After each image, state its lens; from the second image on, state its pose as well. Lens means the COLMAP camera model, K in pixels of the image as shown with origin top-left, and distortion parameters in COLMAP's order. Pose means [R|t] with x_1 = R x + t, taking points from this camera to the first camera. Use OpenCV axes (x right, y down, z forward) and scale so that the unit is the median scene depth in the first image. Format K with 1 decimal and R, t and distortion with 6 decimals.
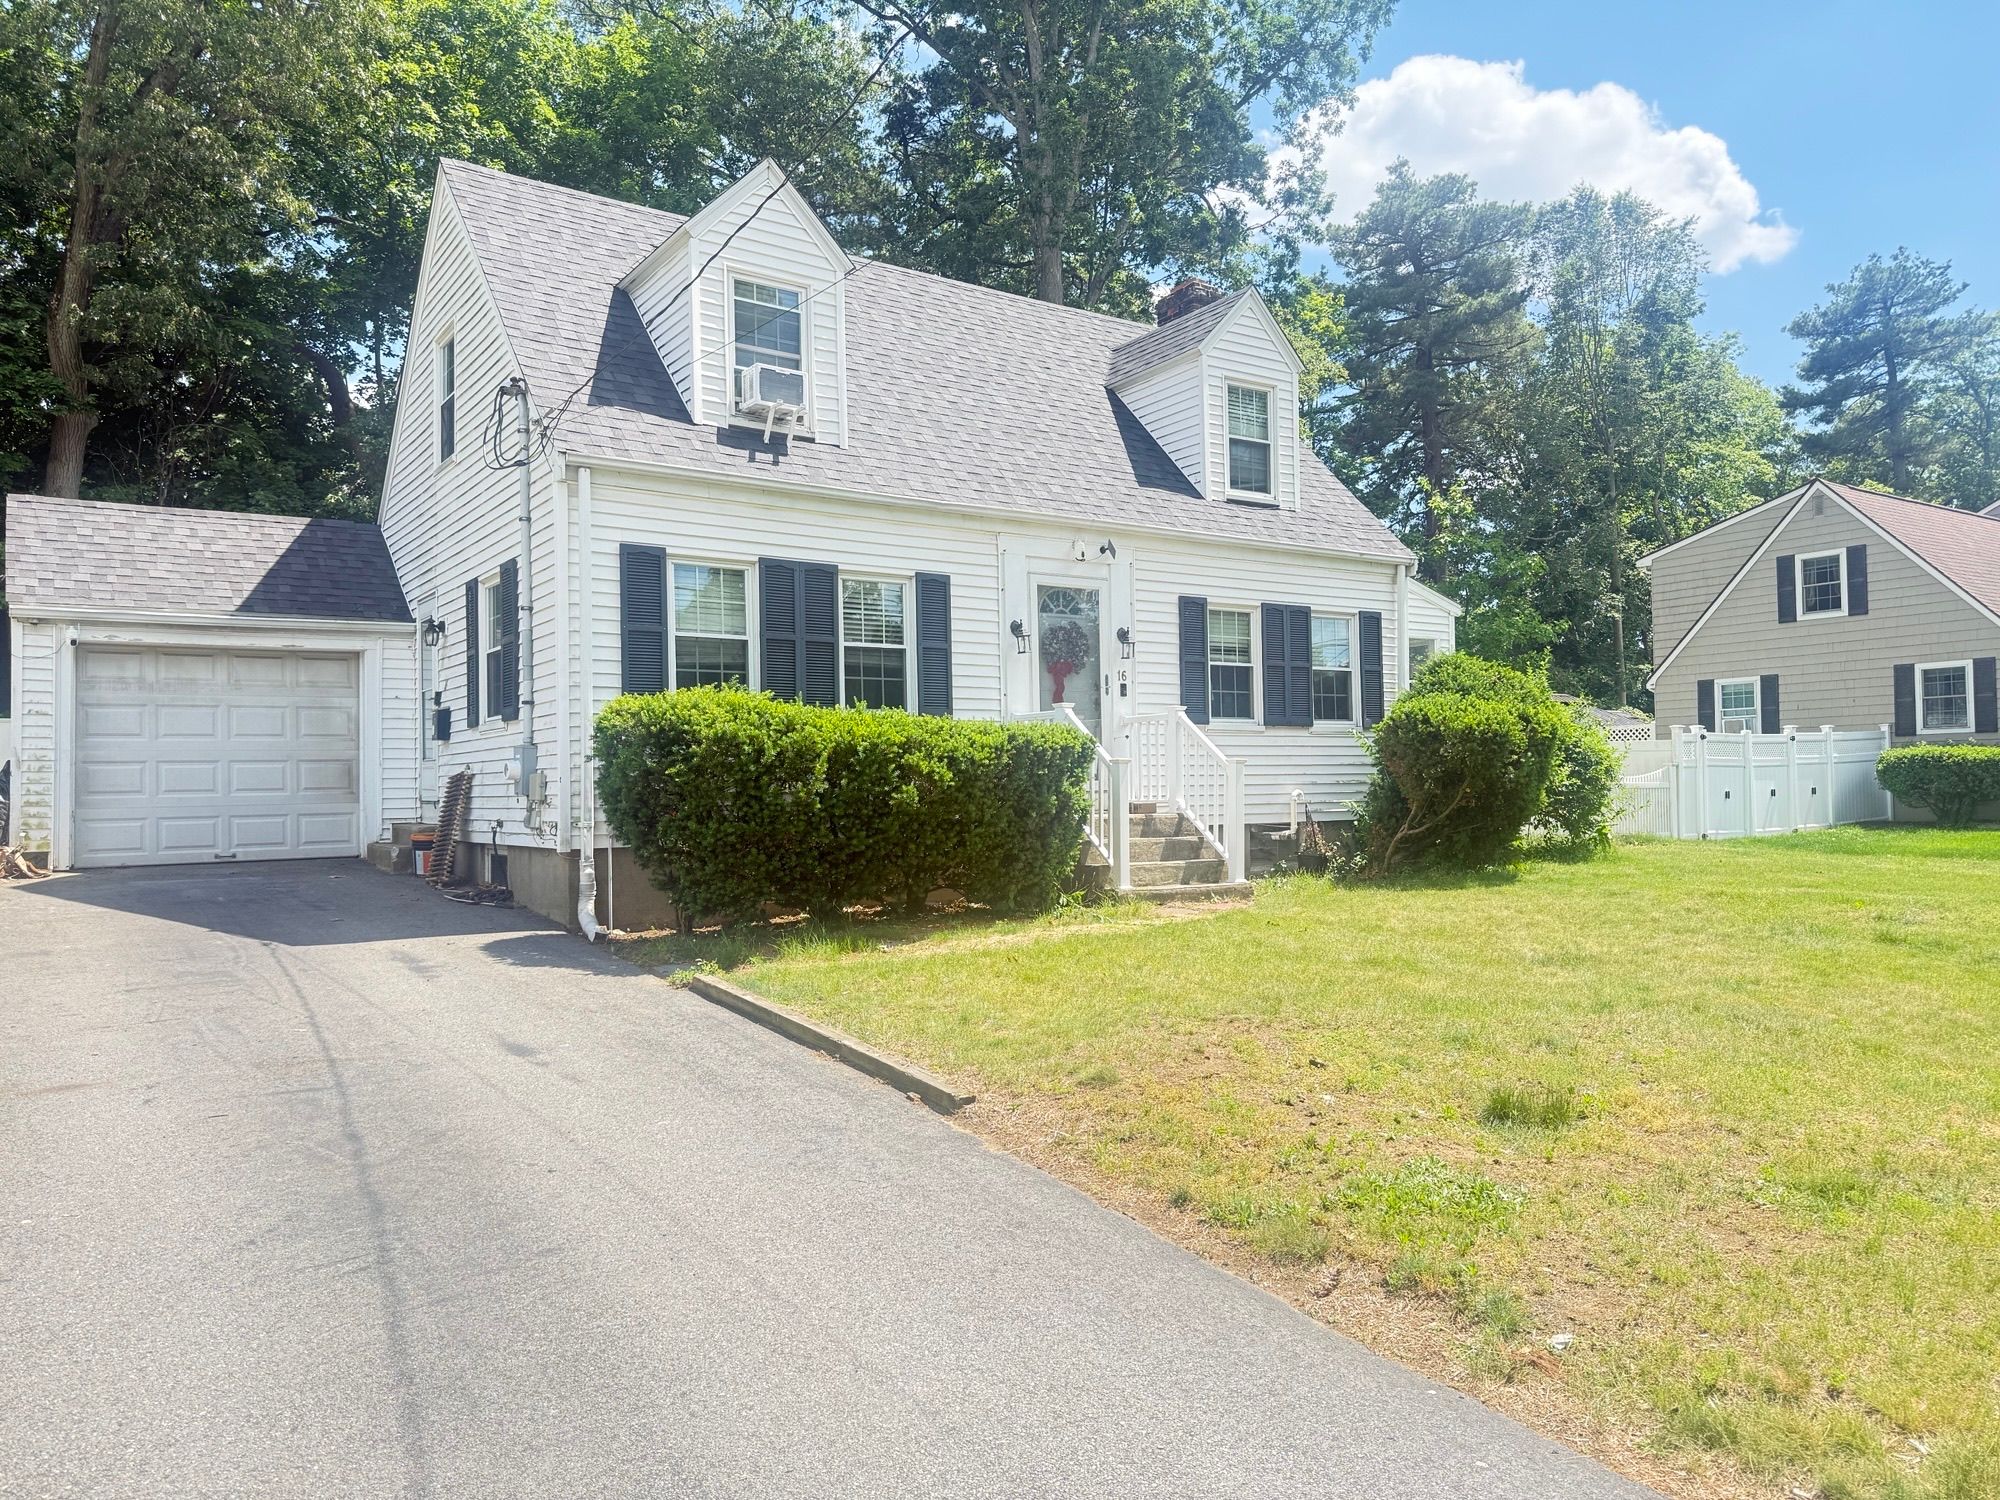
lens RADIAL K [[1401.2, 0, 1003.8], [0, 1401.2, 747.3], [0, 0, 1]] dist [0.197468, -0.315055]
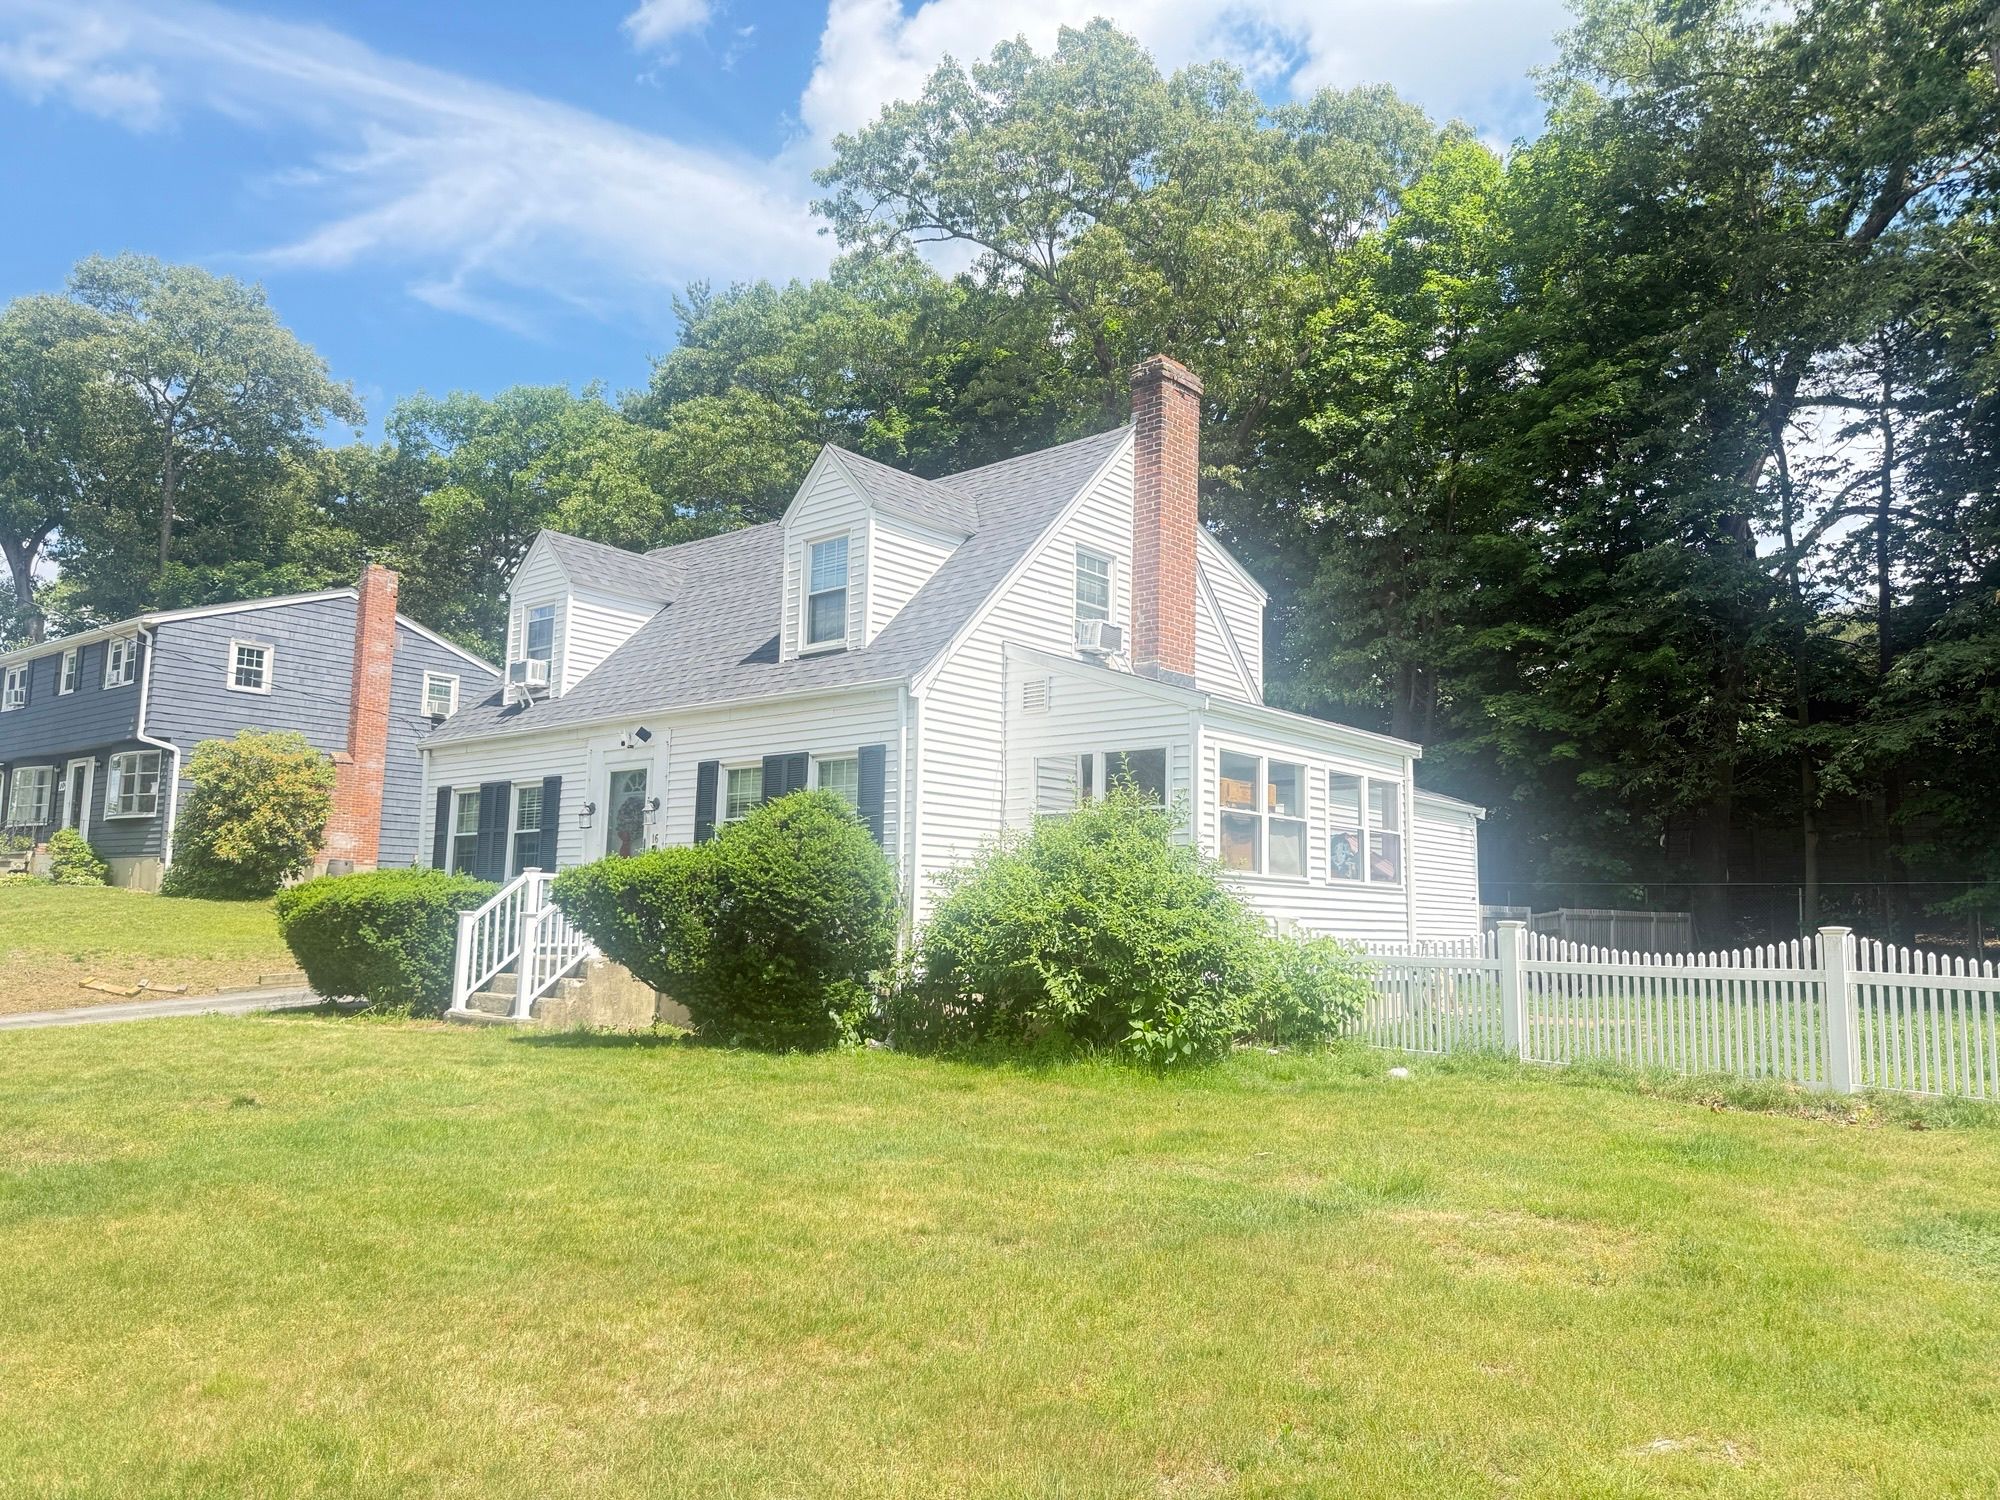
lens RADIAL K [[1421.8, 0, 969.4], [0, 1421.8, 750.4], [0, 0, 1]] dist [0.111615, -0.130003]
pose [[0.226897, -0.092116, -0.969553, 1.328677], [0.013043, 0.995715, -0.091549, -0.011302], [0.973831, 0.008126, 0.227126, 0.992562]]
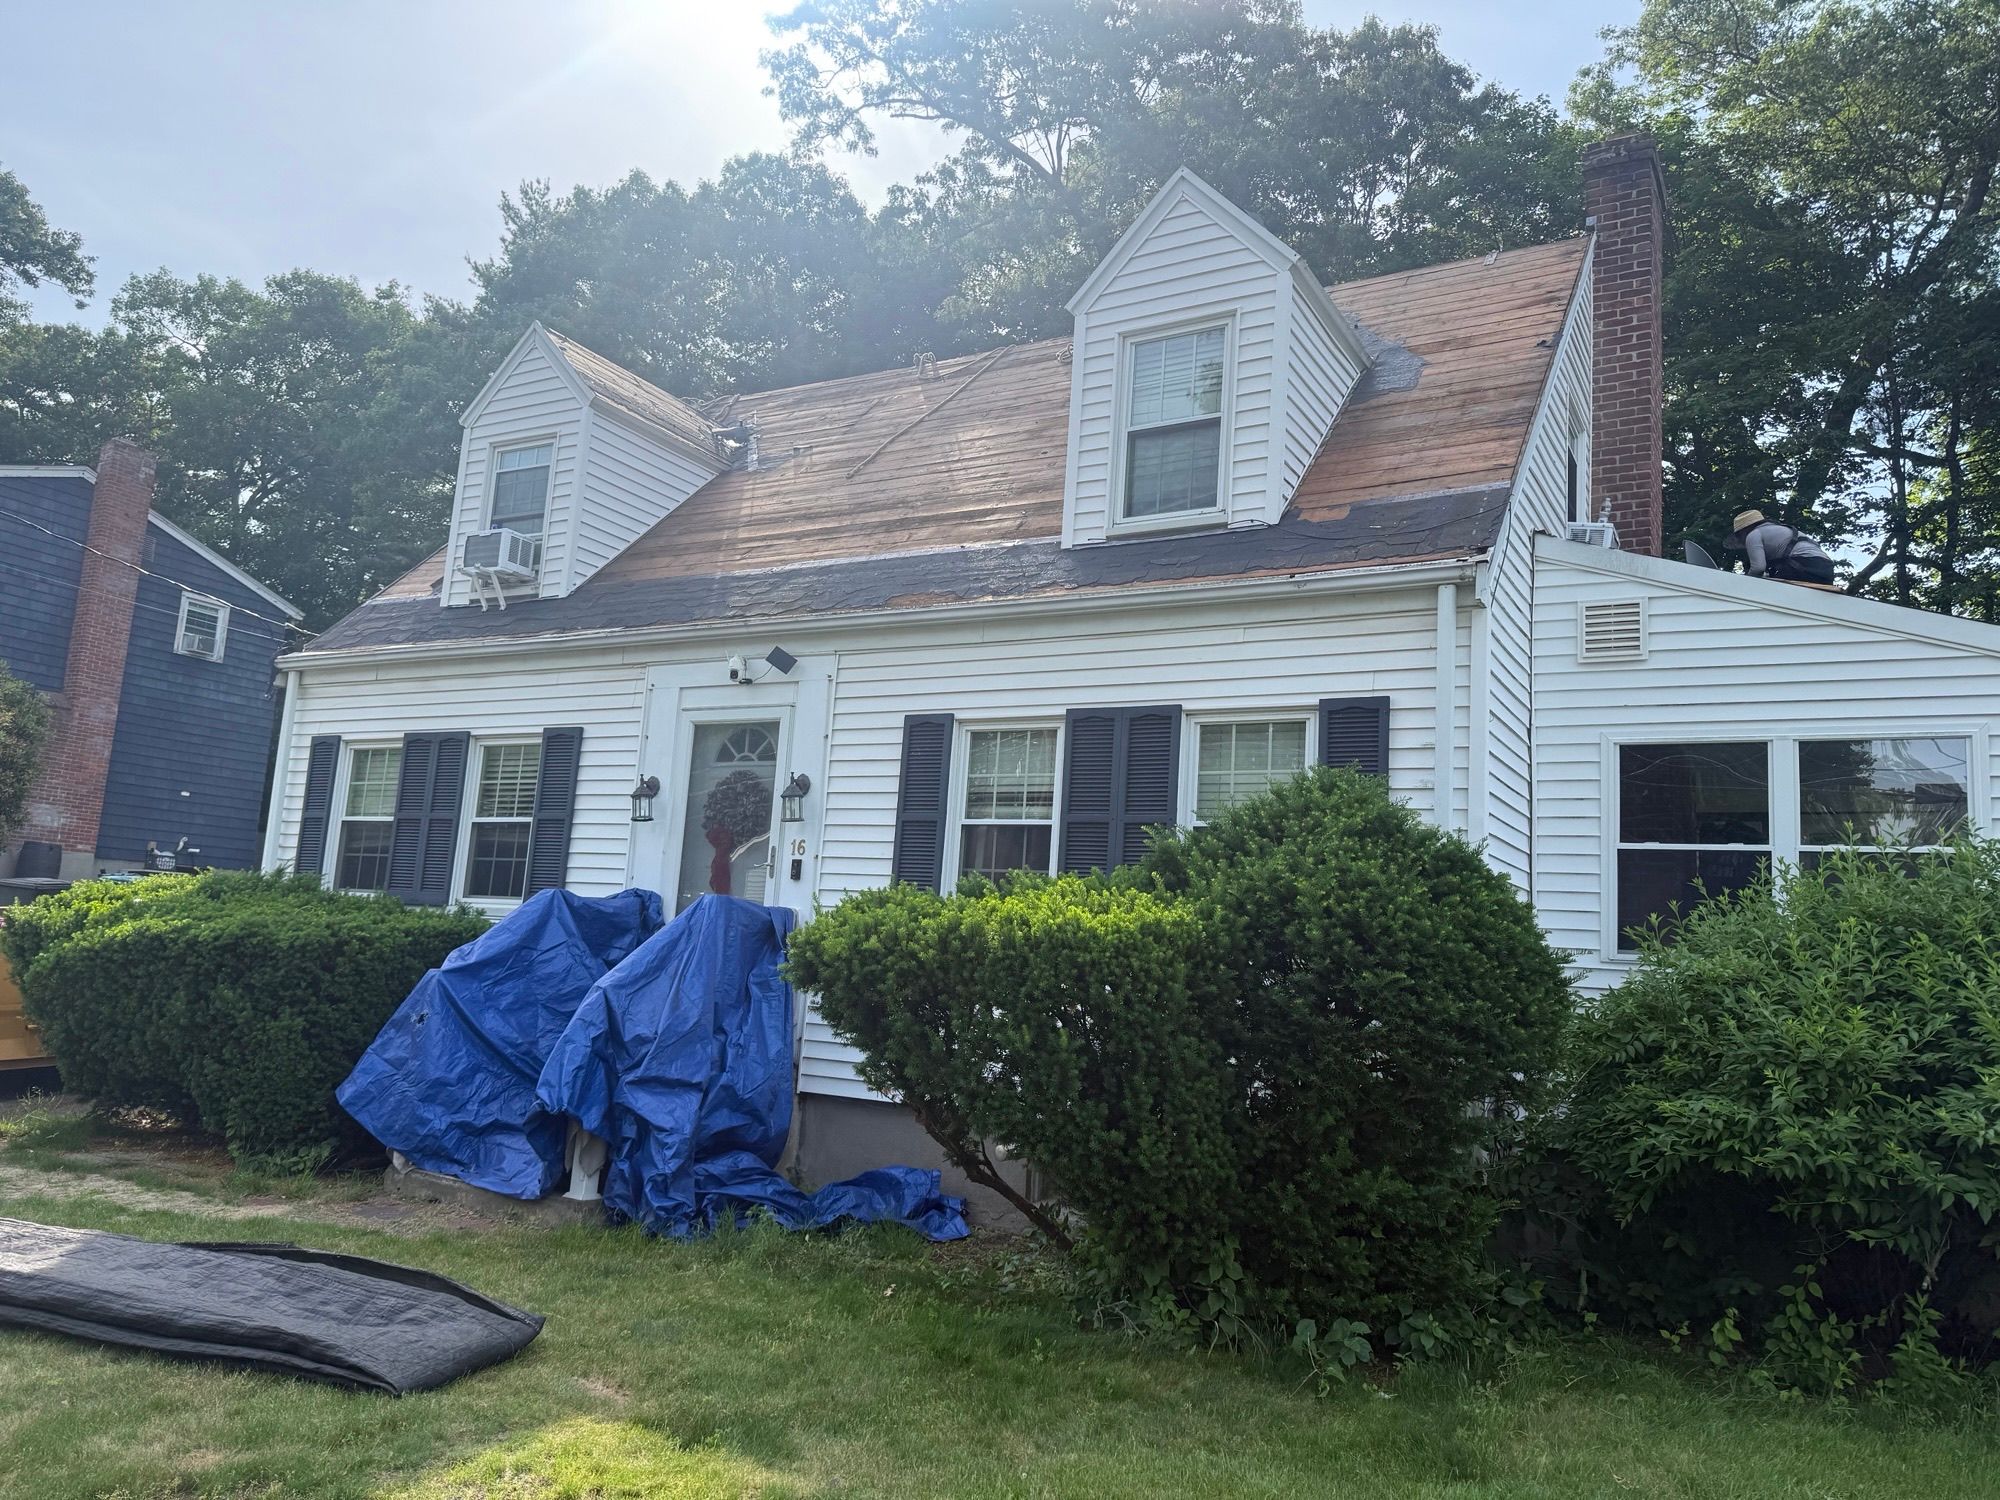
lens RADIAL K [[1421.8, 0, 969.4], [0, 1421.8, 750.4], [0, 0, 1]] dist [0.111615, -0.130003]
pose [[0.409306, -0.085497, -0.908383, 0.728129], [-0.039215, 0.993031, -0.111134, -0.025593], [0.911554, 0.081110, 0.403100, 0.809170]]
